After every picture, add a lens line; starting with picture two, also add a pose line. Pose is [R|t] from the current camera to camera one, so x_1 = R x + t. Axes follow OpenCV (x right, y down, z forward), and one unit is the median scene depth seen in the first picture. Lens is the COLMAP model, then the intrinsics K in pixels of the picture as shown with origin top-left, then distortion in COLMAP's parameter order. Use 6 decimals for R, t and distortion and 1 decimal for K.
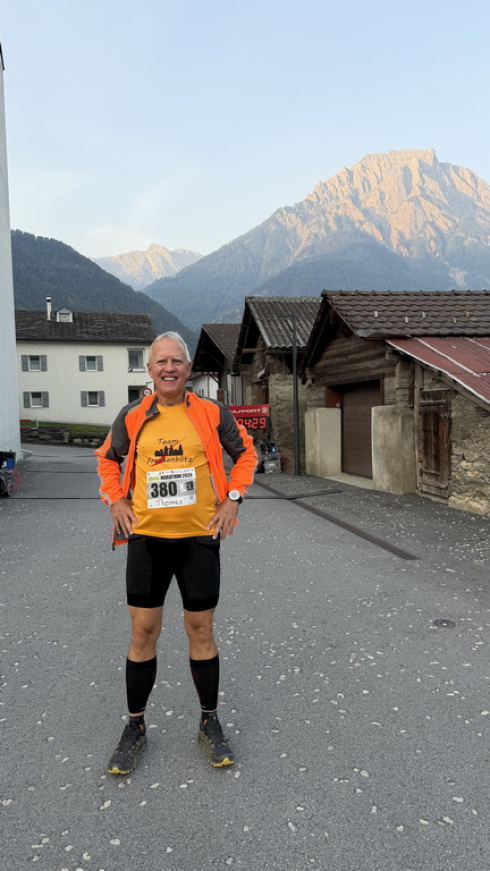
lens RADIAL K [[590.4, 0, 245.0], [0, 590.4, 435.5], [0, 0, 1]] dist [0.061583, -0.000671]
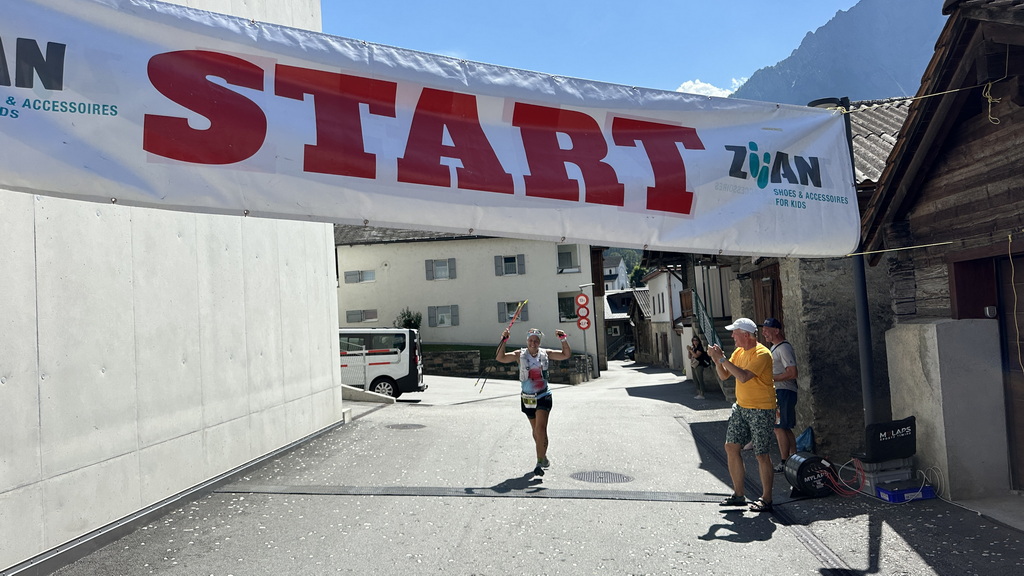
lens RADIAL K [[712.0, 0, 513.7], [0, 712.0, 302.6], [0, 0, 1]] dist [0.139154, -0.220105]
pose [[0.959027, -0.043163, -0.280006, -0.001857], [0.023938, 0.997137, -0.071720, -0.009778], [0.282300, 0.062079, 0.957315, 0.151177]]
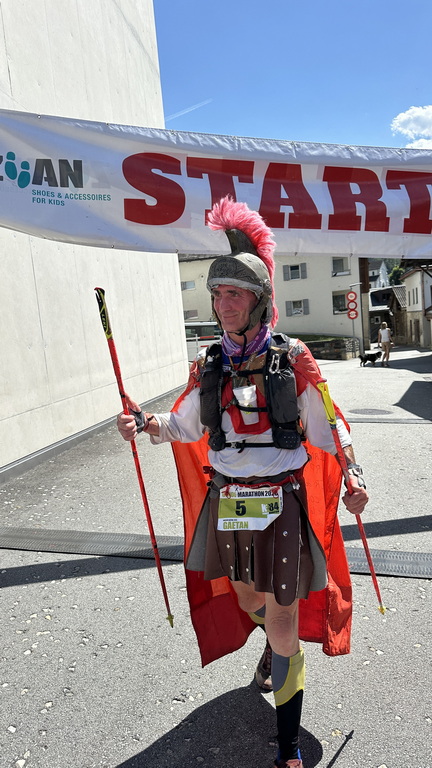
lens RADIAL K [[536.2, 0, 216.0], [0, 536.2, 384.0], [0, 0, 1]] dist [0.114651, -0.093049]
pose [[0.907034, -0.013167, -0.420852, 0.000374], [0.047791, 0.996271, 0.071830, -0.006078], [0.418337, -0.085265, 0.904281, 0.122170]]
